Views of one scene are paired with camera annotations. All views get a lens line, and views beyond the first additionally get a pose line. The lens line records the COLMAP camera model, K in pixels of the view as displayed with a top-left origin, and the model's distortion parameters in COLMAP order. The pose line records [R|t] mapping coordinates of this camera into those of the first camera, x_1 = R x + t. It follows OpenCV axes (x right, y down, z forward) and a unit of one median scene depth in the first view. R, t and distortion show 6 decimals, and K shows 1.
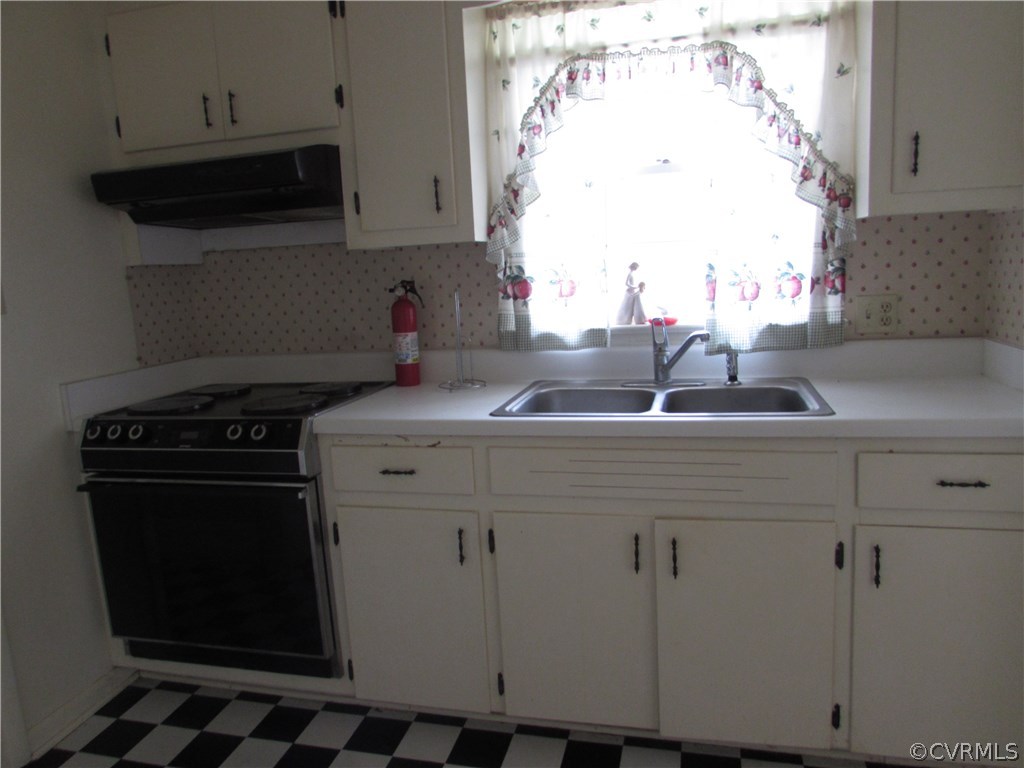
lens RADIAL K [[720.3, 0, 512.0], [0, 720.3, 384.0], [0, 0, 1]] dist [-0.030476, 0.005756]
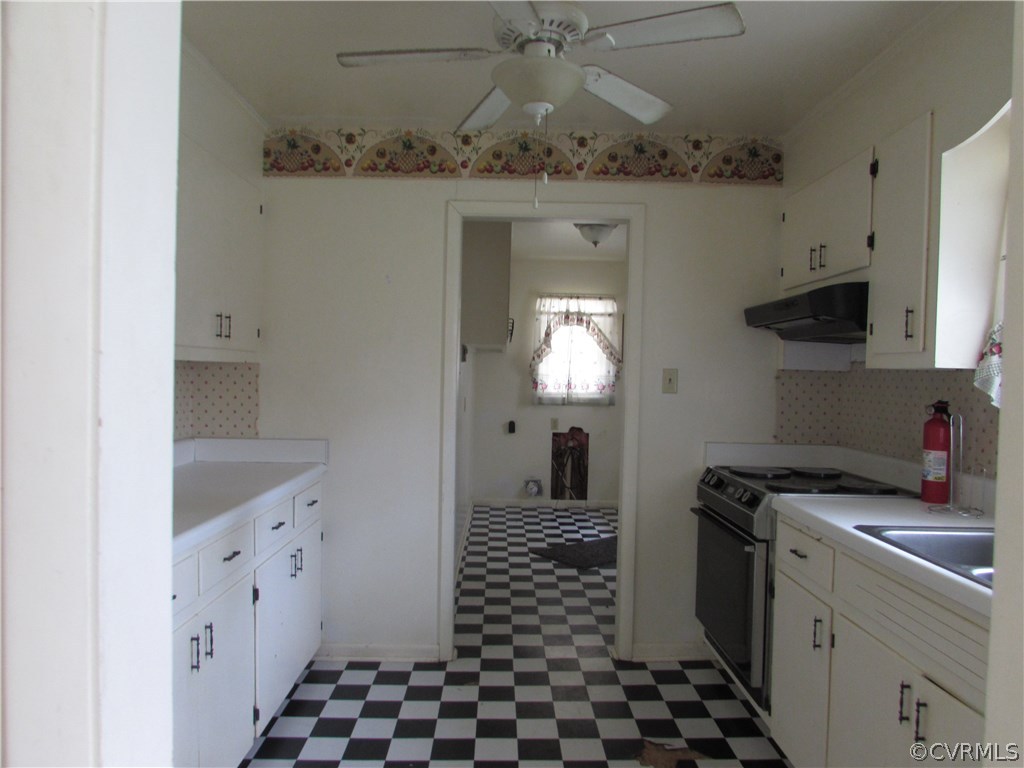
lens RADIAL K [[730.9, 0, 541.0], [0, 730.9, 388.2], [0, 0, 1]] dist [-0.002981, 0.000903]
pose [[0.299676, 0.084947, -0.950252, 0.739971], [-0.194717, 0.980508, 0.026244, -0.084478], [0.933959, 0.177165, 0.310375, 0.148460]]
